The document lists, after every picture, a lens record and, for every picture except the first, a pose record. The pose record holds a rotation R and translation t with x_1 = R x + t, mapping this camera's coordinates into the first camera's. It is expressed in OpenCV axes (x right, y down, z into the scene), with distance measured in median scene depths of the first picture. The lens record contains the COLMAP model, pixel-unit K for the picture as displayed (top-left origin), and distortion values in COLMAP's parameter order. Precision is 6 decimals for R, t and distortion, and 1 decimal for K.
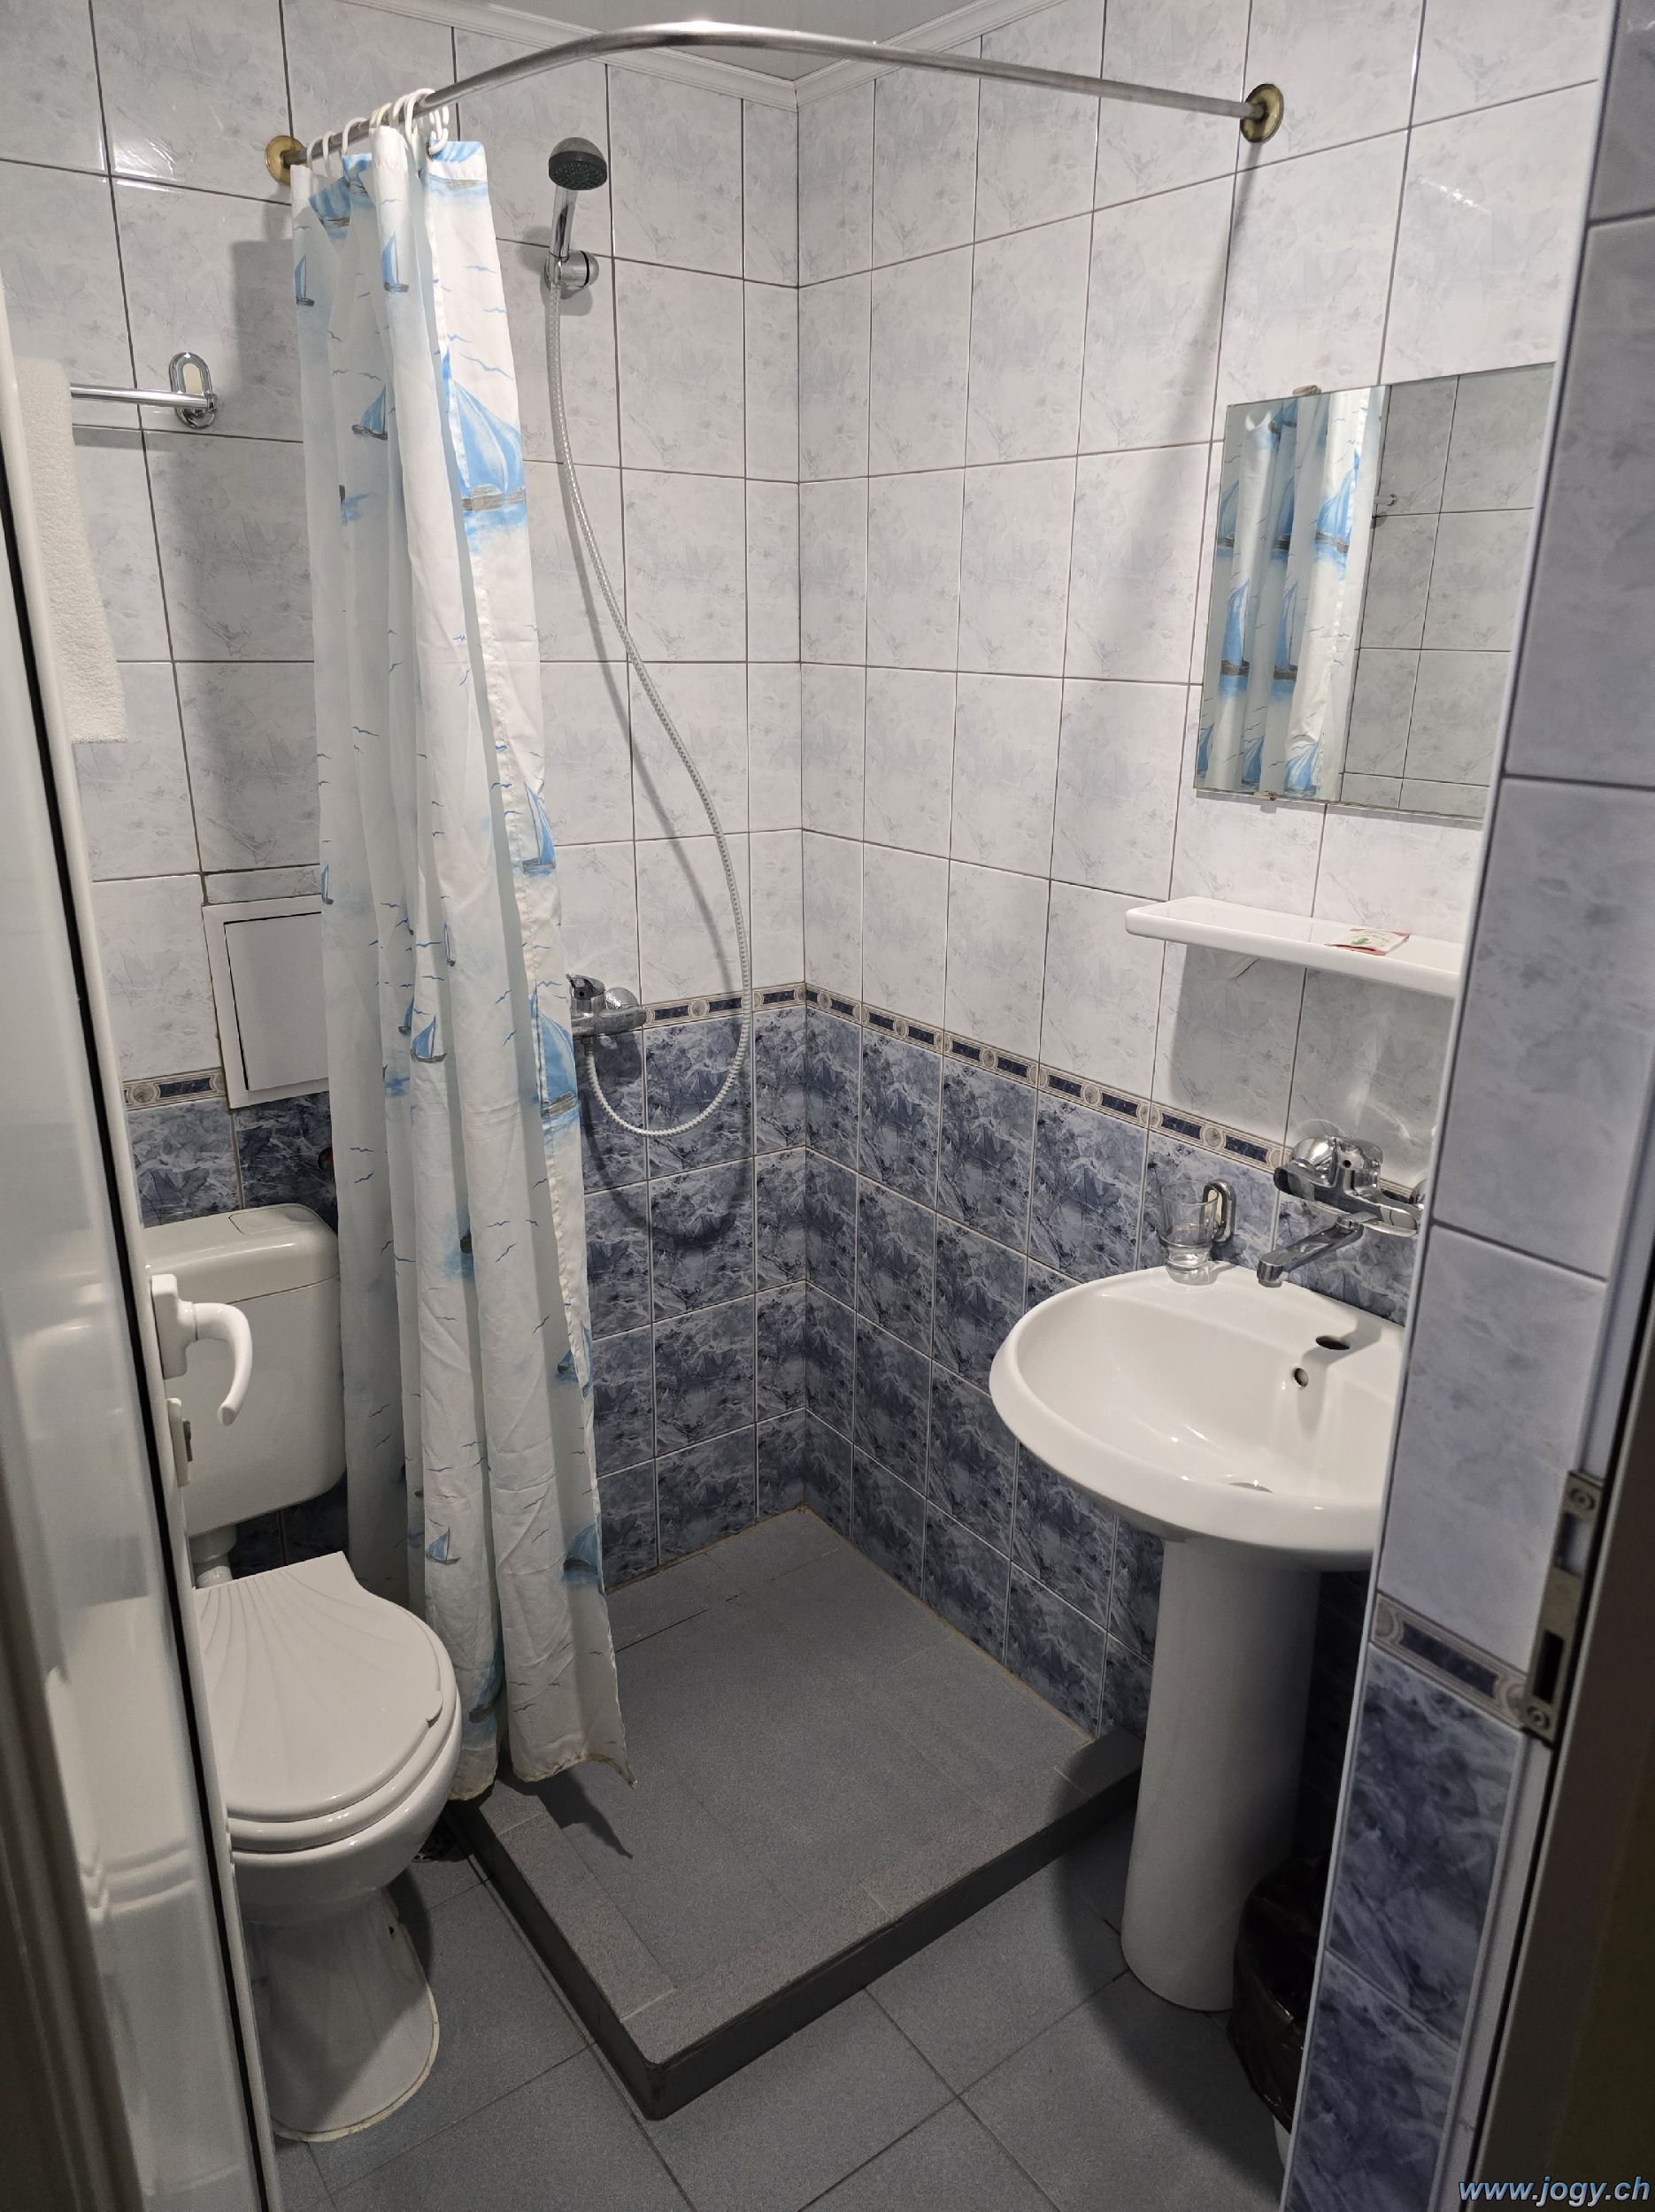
lens RADIAL K [[1496.9, 0, 829.3], [0, 1496.9, 1120.0], [0, 0, 1]] dist [0.069898, -0.067895]
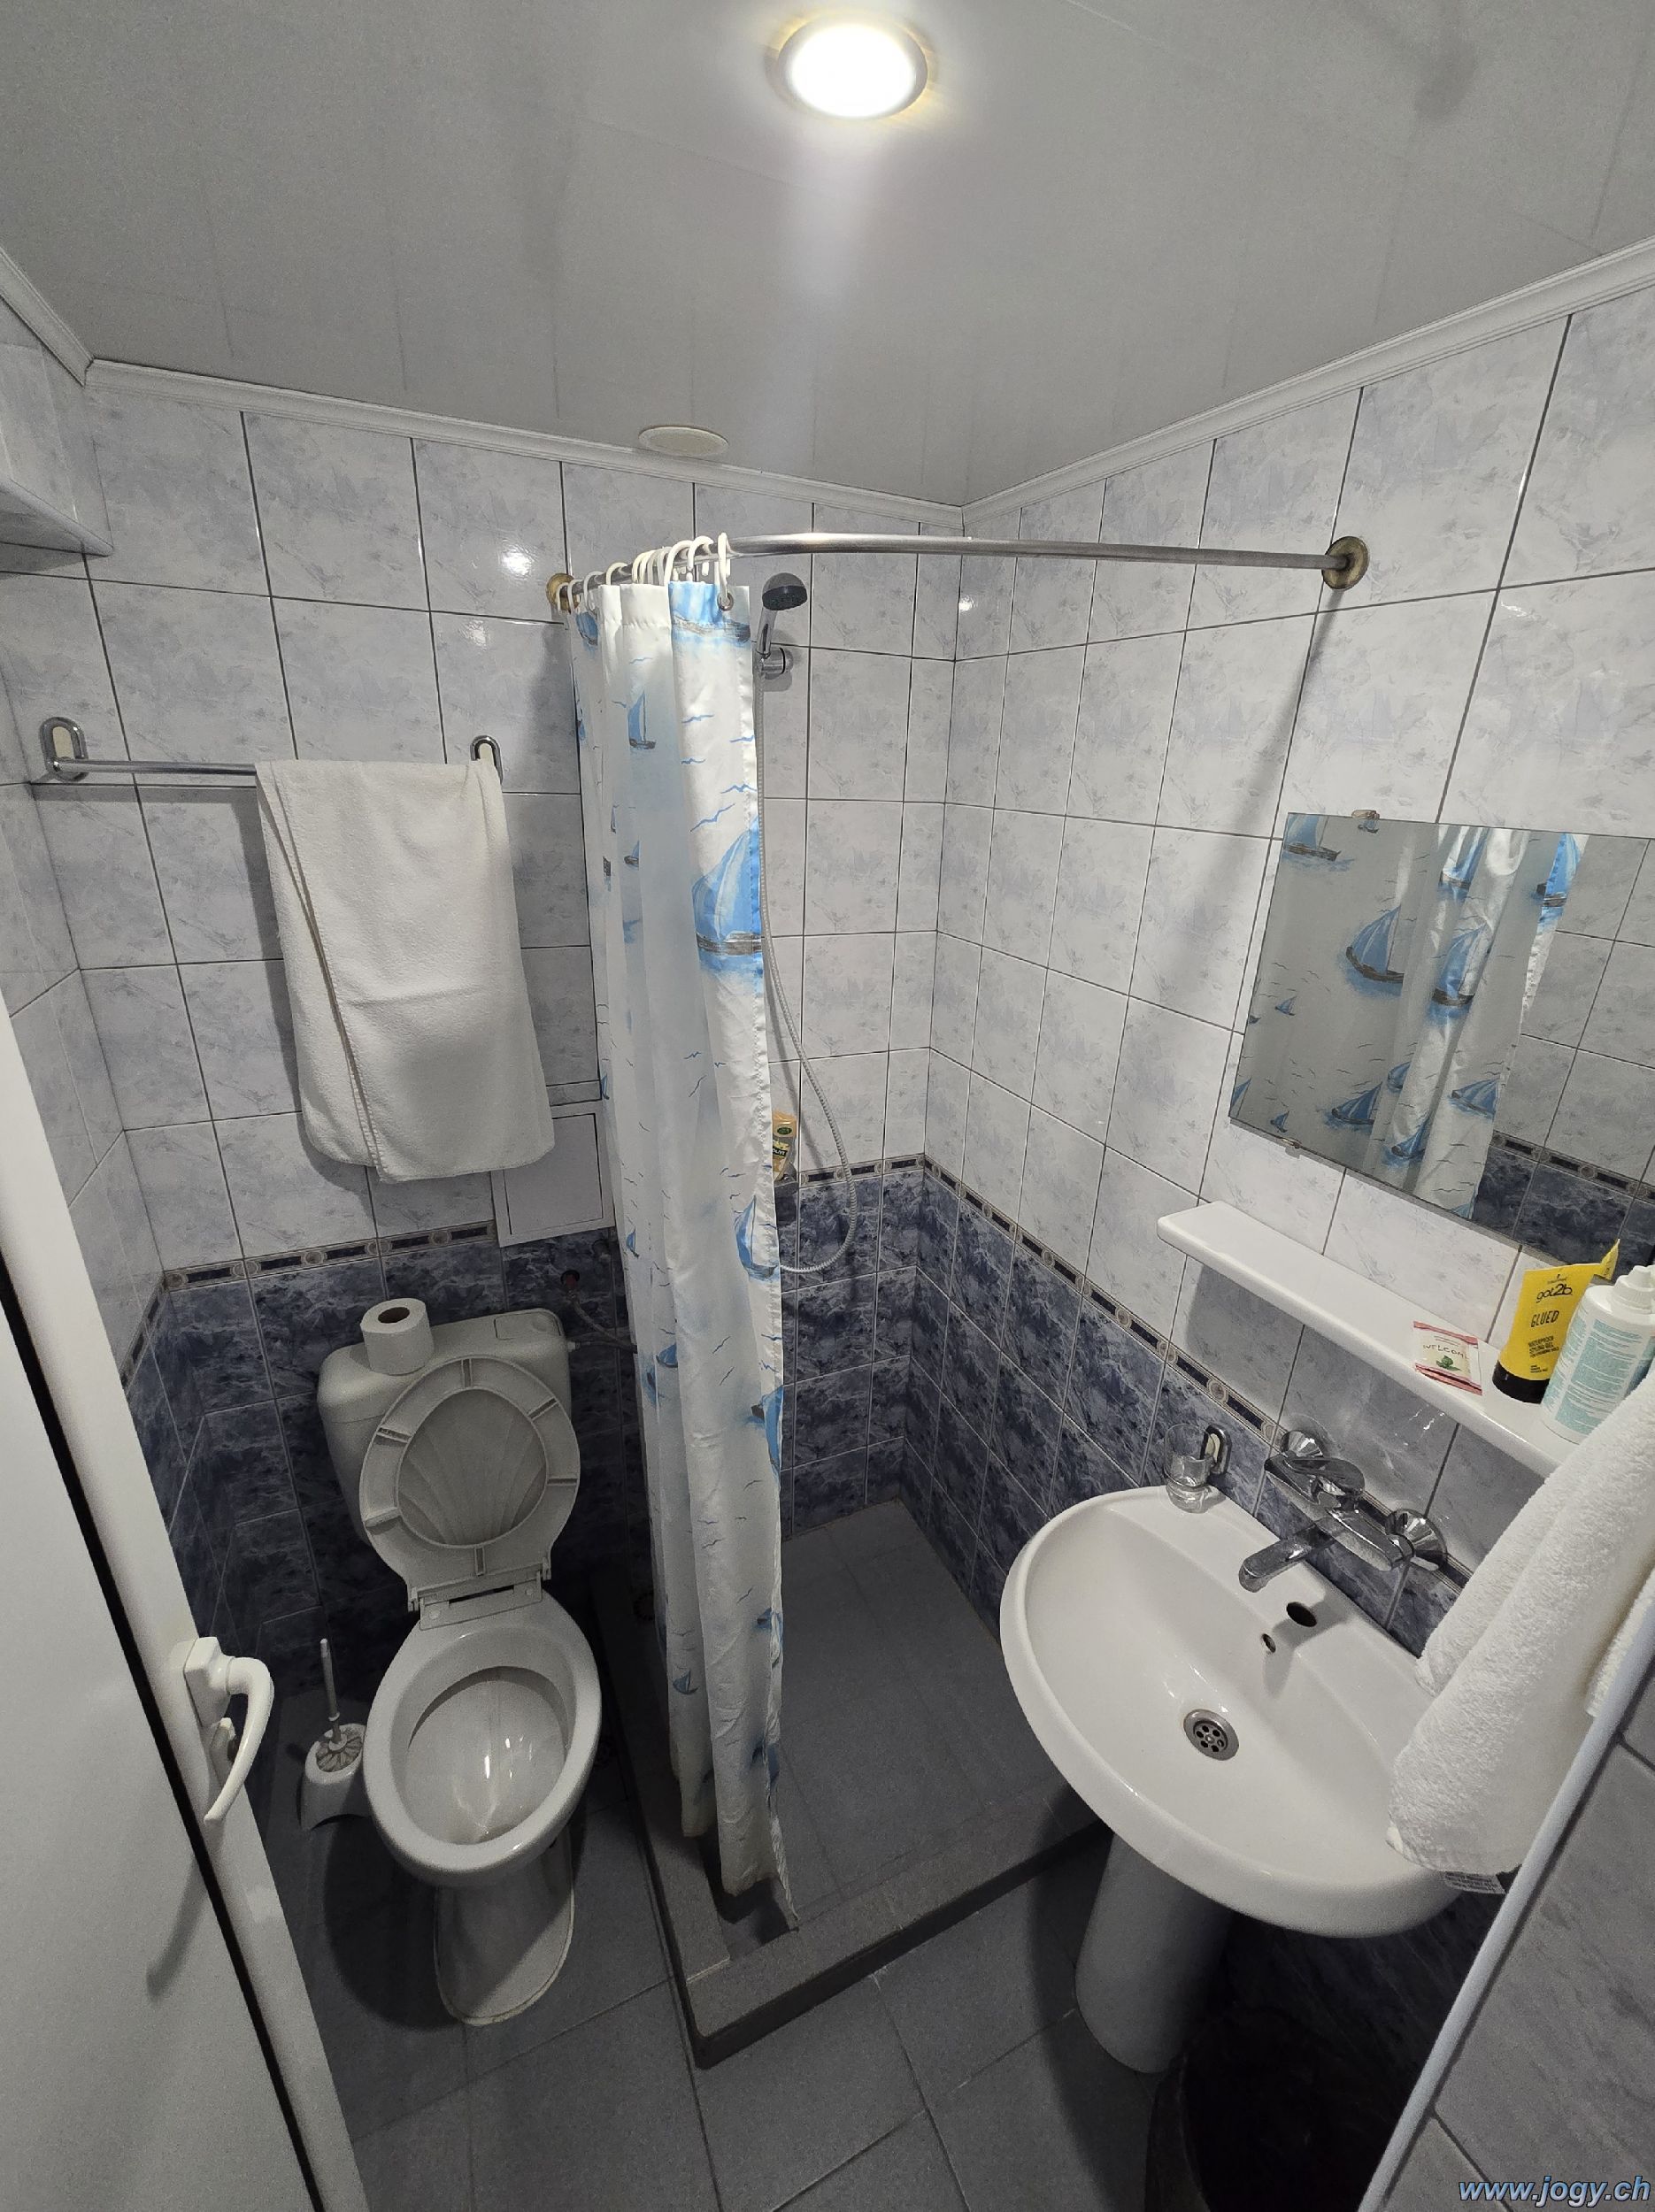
lens RADIAL K [[911.7, 0, 827.5], [0, 911.7, 1106.0], [0, 0, 1]] dist [-0.003306, 0.000931]
pose [[0.979545, 0.091200, -0.179373, 0.054357], [-0.084280, 0.995387, 0.045843, -0.213081], [0.182727, -0.029788, 0.982712, 0.214192]]
